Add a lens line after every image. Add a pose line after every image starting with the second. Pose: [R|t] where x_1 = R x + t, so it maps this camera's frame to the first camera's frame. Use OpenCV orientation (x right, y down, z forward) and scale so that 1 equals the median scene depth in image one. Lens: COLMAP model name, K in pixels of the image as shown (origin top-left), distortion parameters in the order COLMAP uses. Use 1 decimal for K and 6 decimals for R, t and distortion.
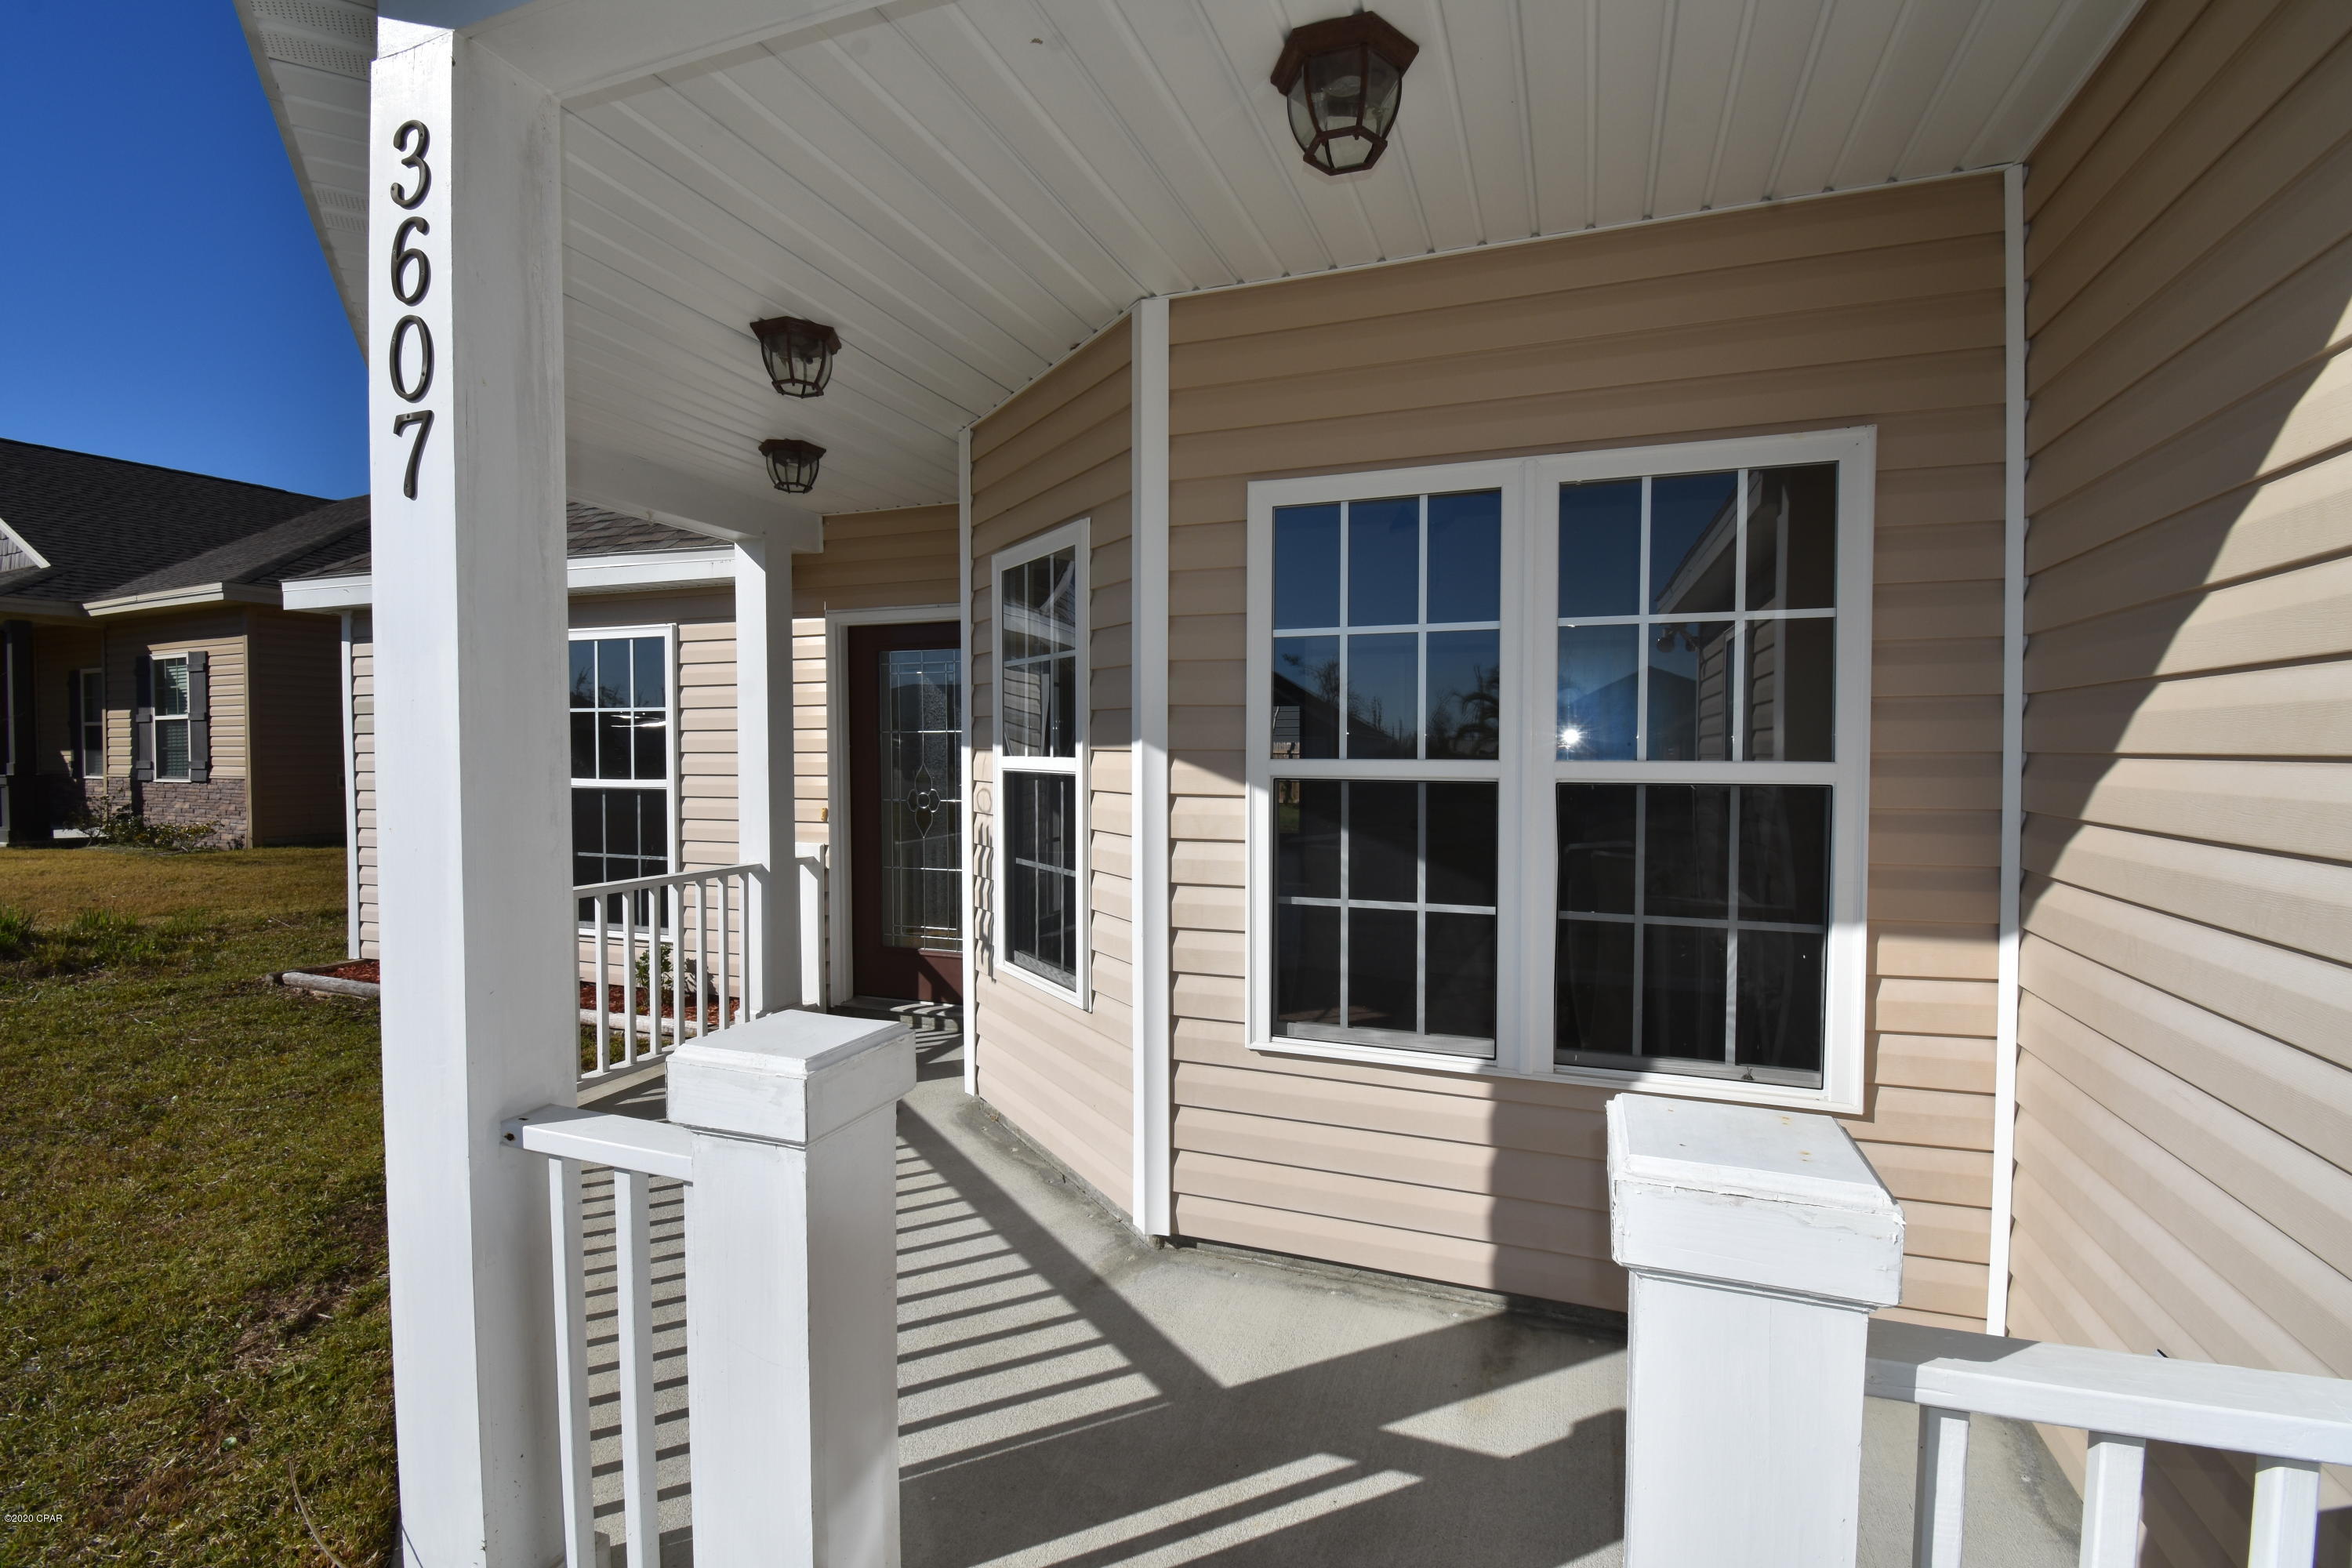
lens RADIAL K [[1046.4, 0, 1176.0], [0, 1046.4, 784.0], [0, 0, 1]] dist [0.004859, 0.000185]
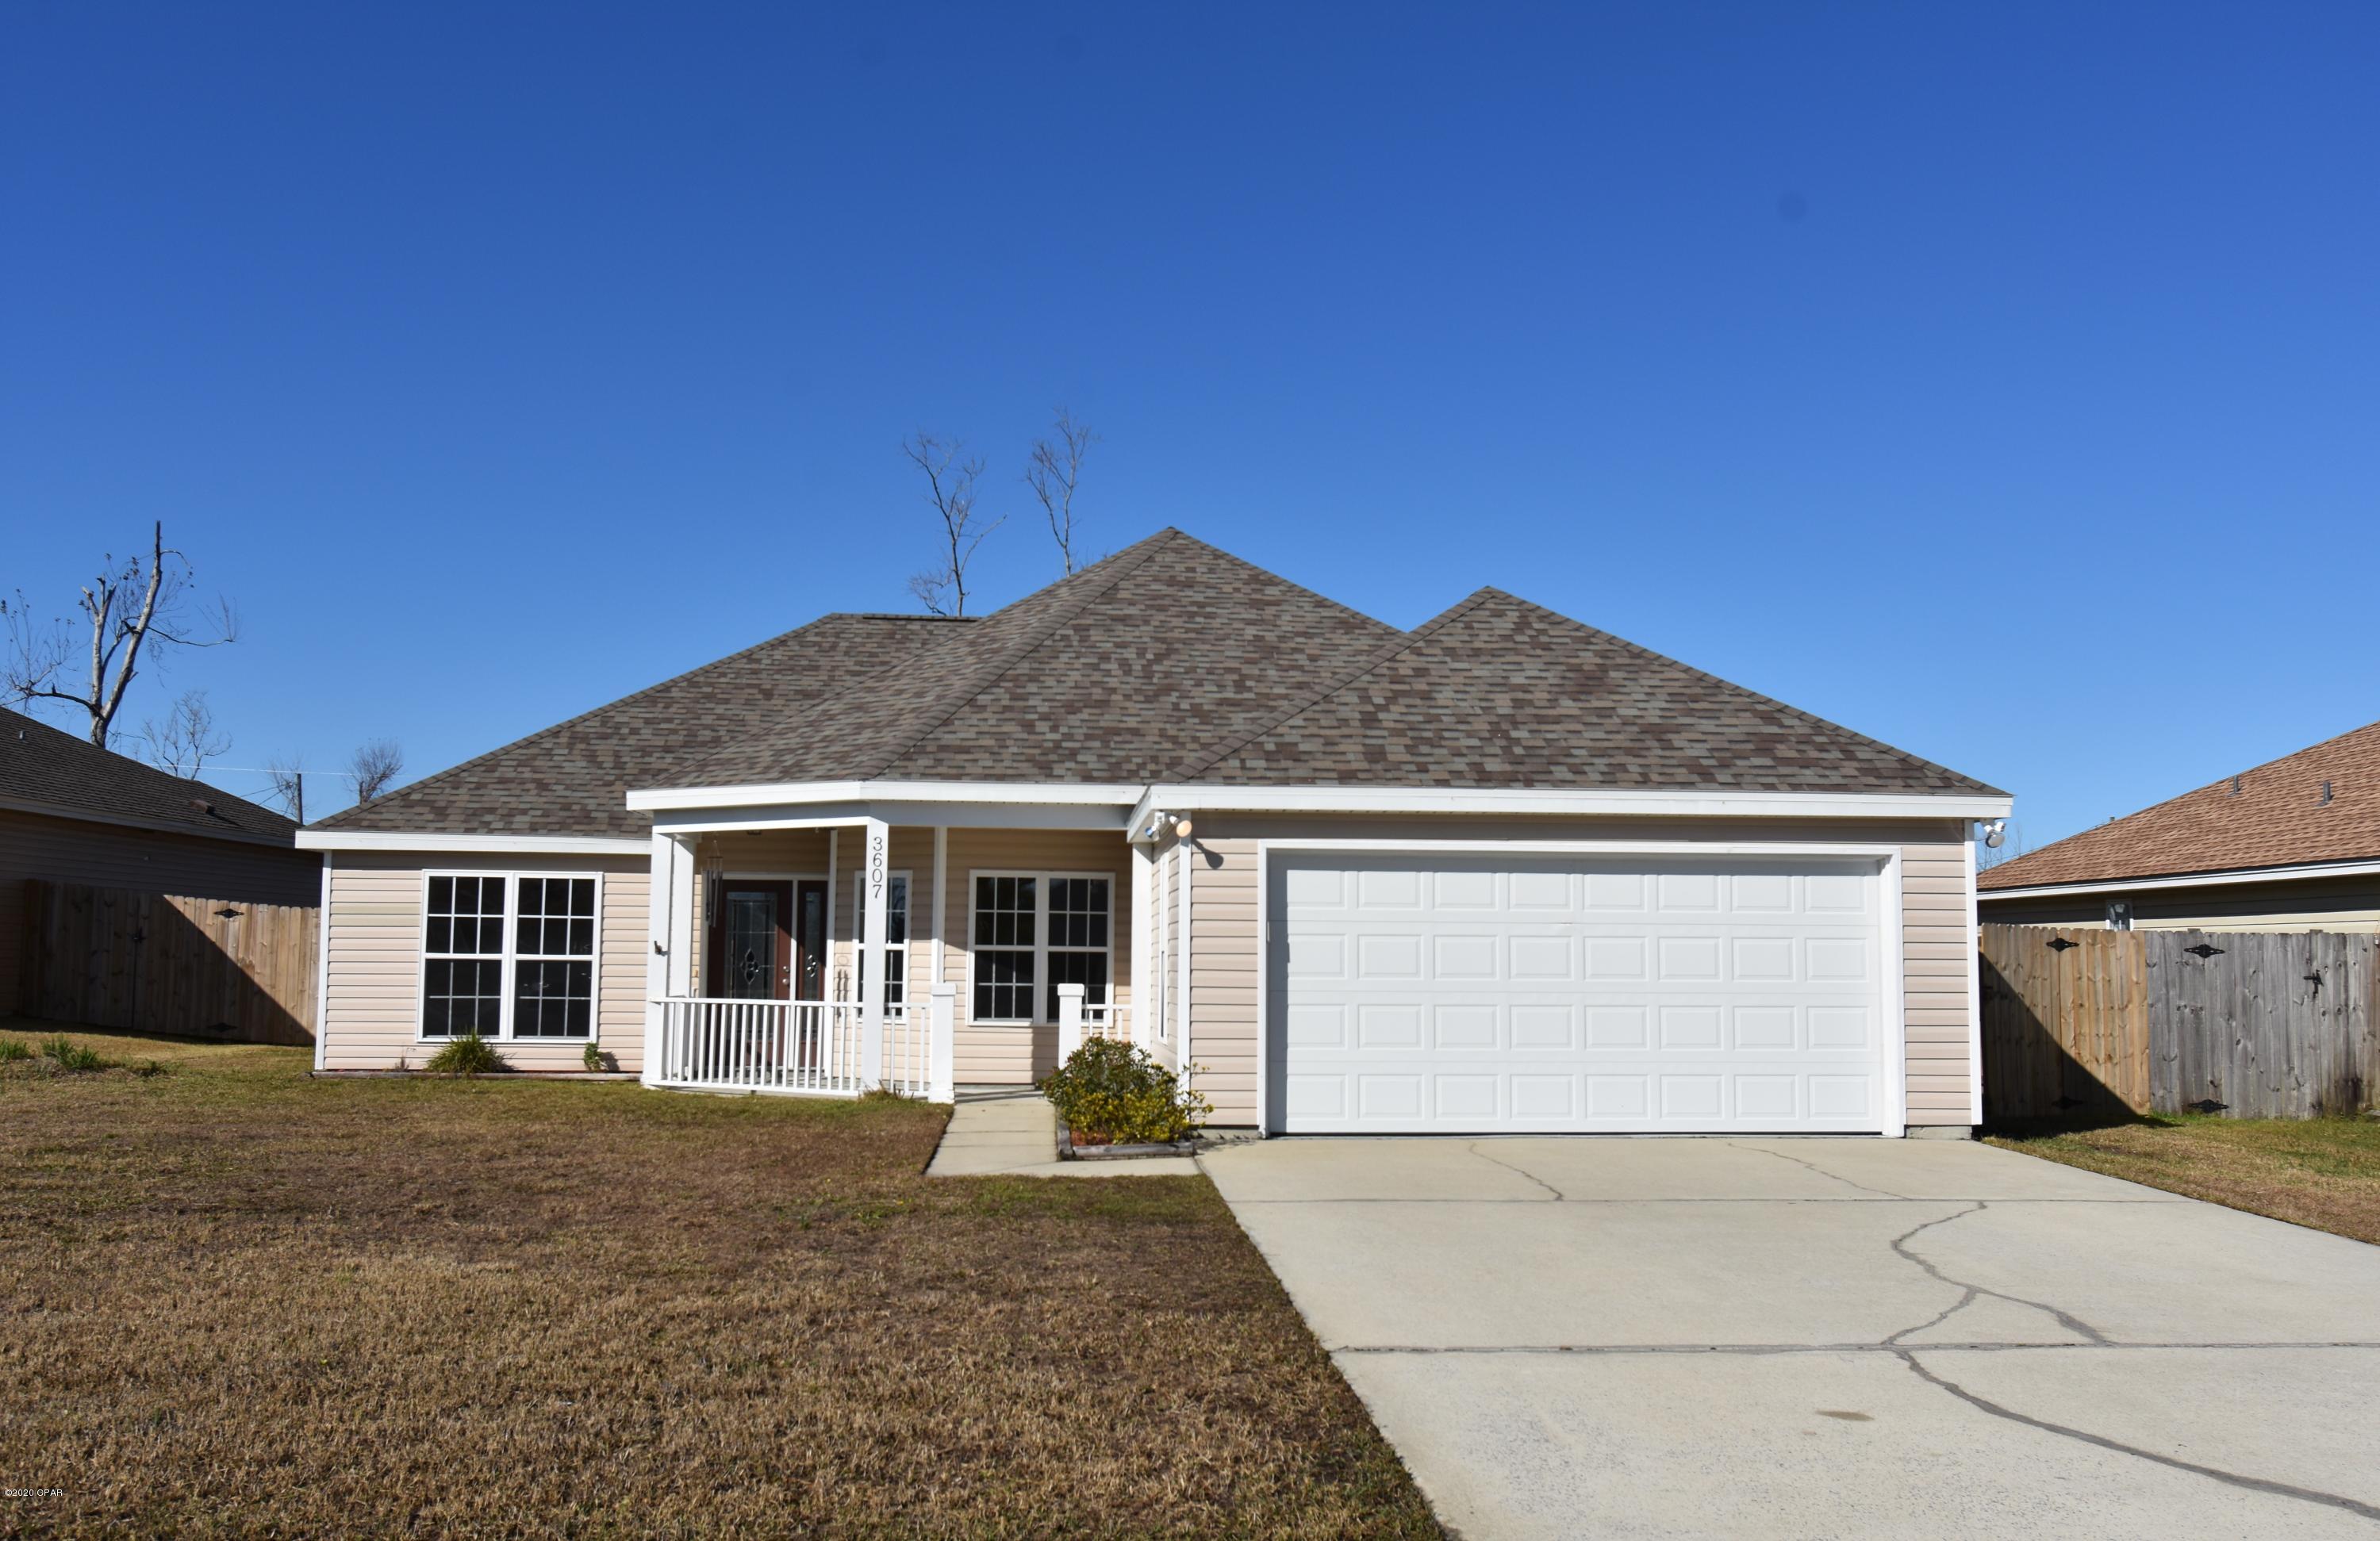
lens RADIAL K [[1941.3, 0, 1100.2], [0, 1941.3, 773.1], [0, 0, 1]] dist [0.003220, 0.002101]
pose [[0.917047, 0.046933, 0.396008, -2.232822], [0.002286, 0.992415, -0.122909, 0.216493], [-0.398773, 0.113619, 0.909984, -5.444868]]
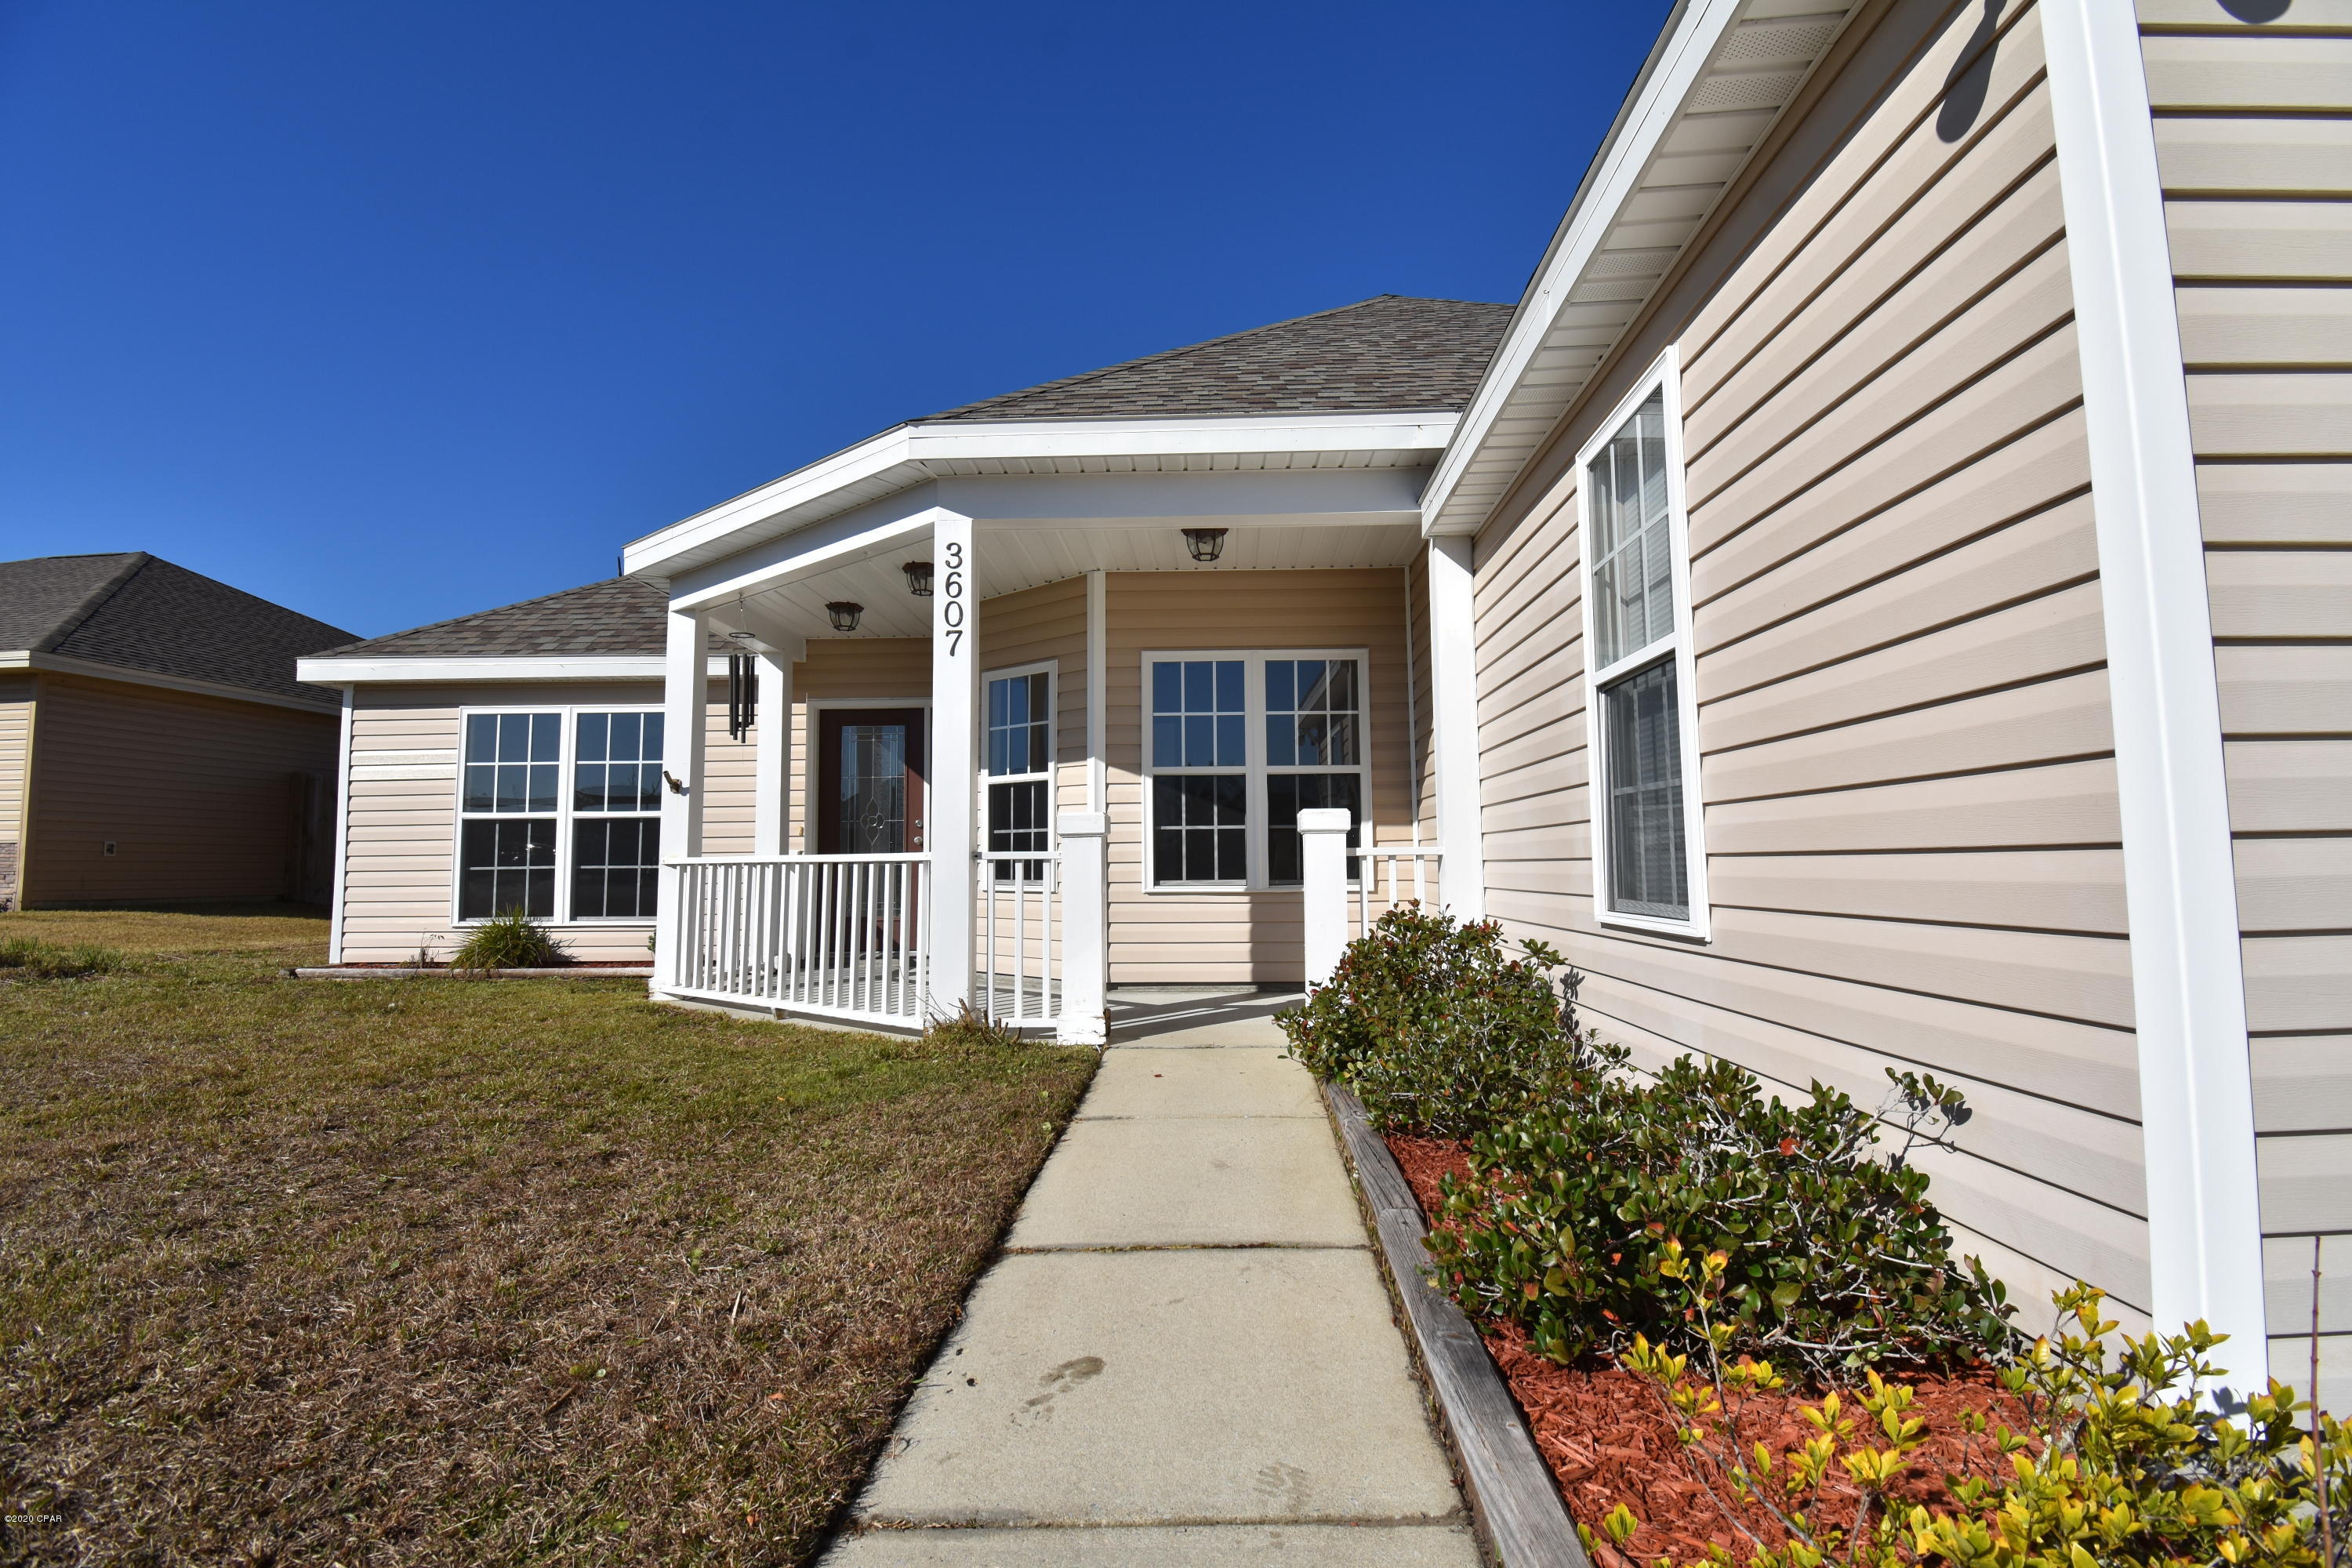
lens RADIAL K [[1016.2, 0, 1191.9], [0, 1016.2, 769.7], [0, 0, 1]] dist [-0.000215, -0.000108]
pose [[0.944704, 0.019336, 0.327353, -0.573188], [0.019859, 0.993054, -0.115969, 0.249037], [-0.327322, 0.116057, 0.937759, -1.168578]]
